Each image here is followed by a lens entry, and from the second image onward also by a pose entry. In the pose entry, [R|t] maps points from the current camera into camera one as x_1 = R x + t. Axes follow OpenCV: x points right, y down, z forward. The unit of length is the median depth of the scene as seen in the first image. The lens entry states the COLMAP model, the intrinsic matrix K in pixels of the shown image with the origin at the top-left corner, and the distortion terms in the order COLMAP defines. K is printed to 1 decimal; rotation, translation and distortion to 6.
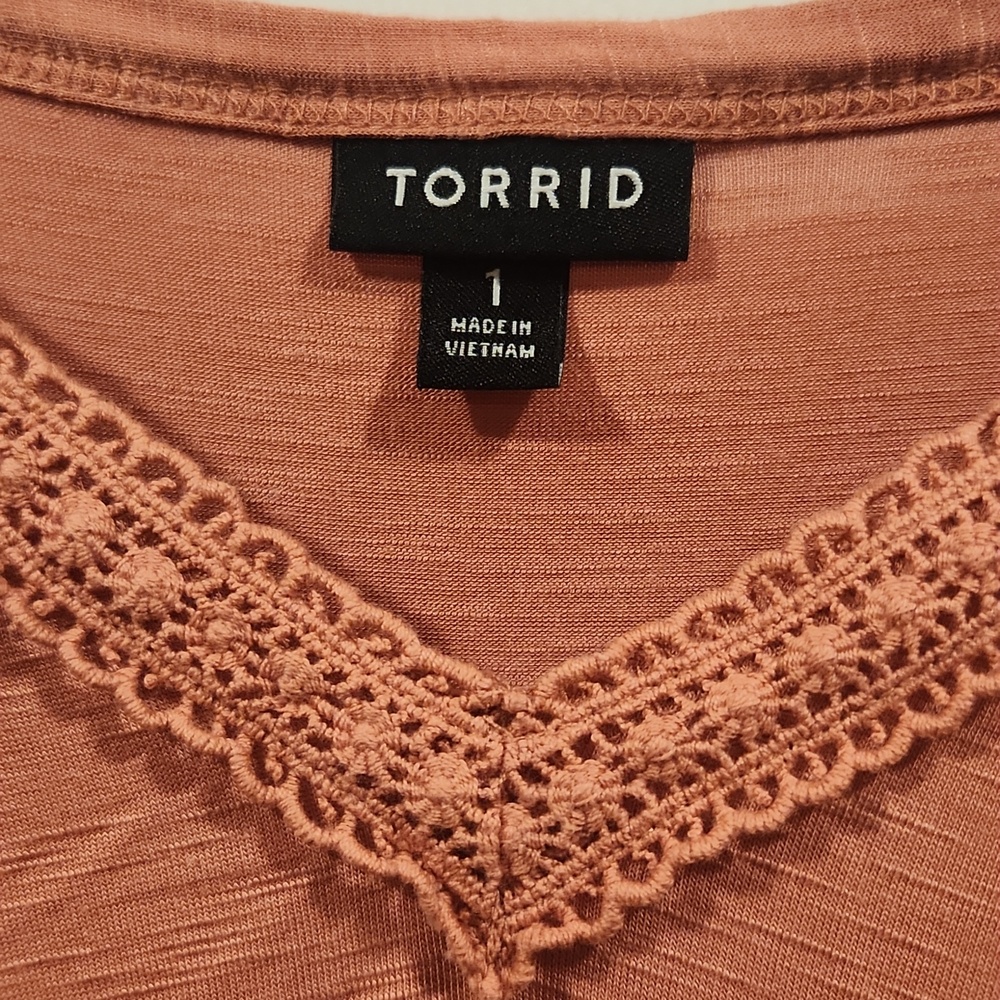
lens RADIAL K [[1333.6, 0, 500.8], [0, 1333.6, 494.7], [0, 0, 1]] dist [0.034235, 0.000000]
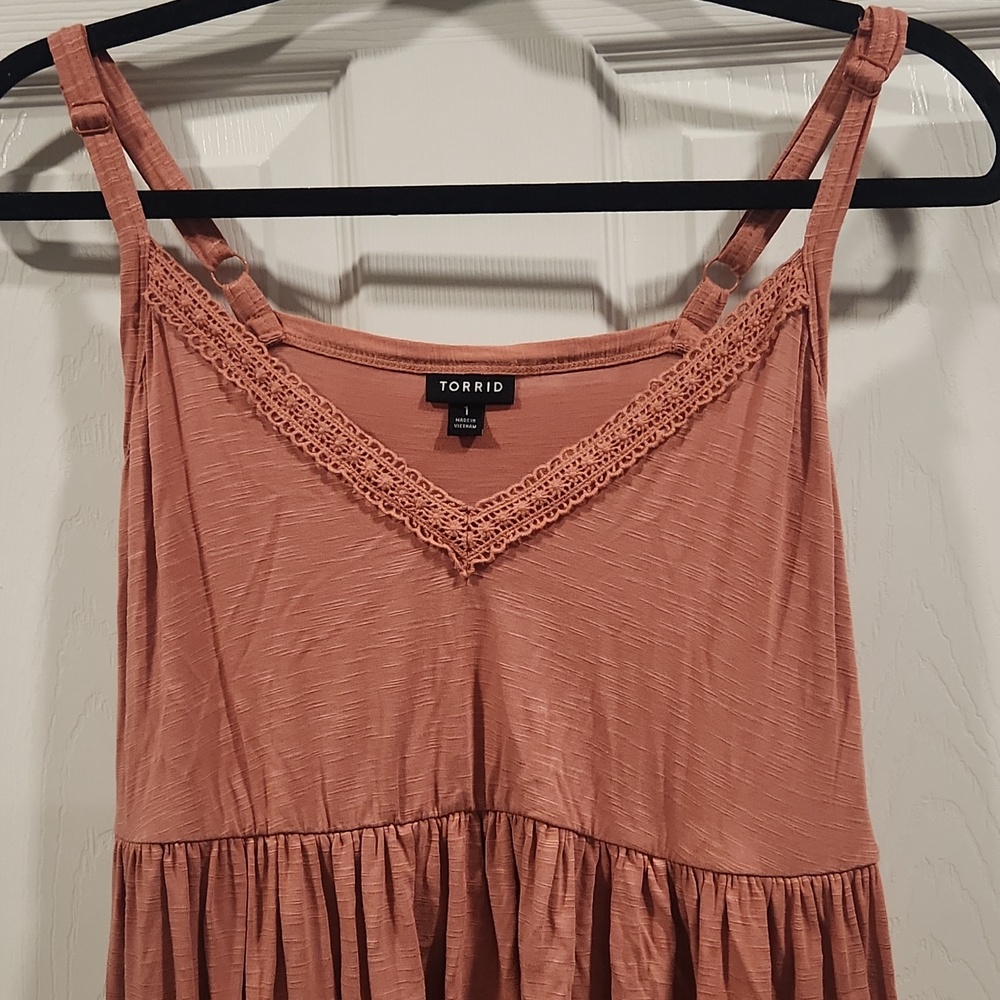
lens RADIAL K [[1333.6, 0, 503.5], [0, 1333.6, 500.0], [0, 0, 1]] dist [0.034235, 0.000000]
pose [[0.999996, 0.000253, -0.002973, 0.130775], [-0.000258, 0.999998, -0.001832, 0.134649], [0.002973, 0.001833, 0.999994, -3.323913]]
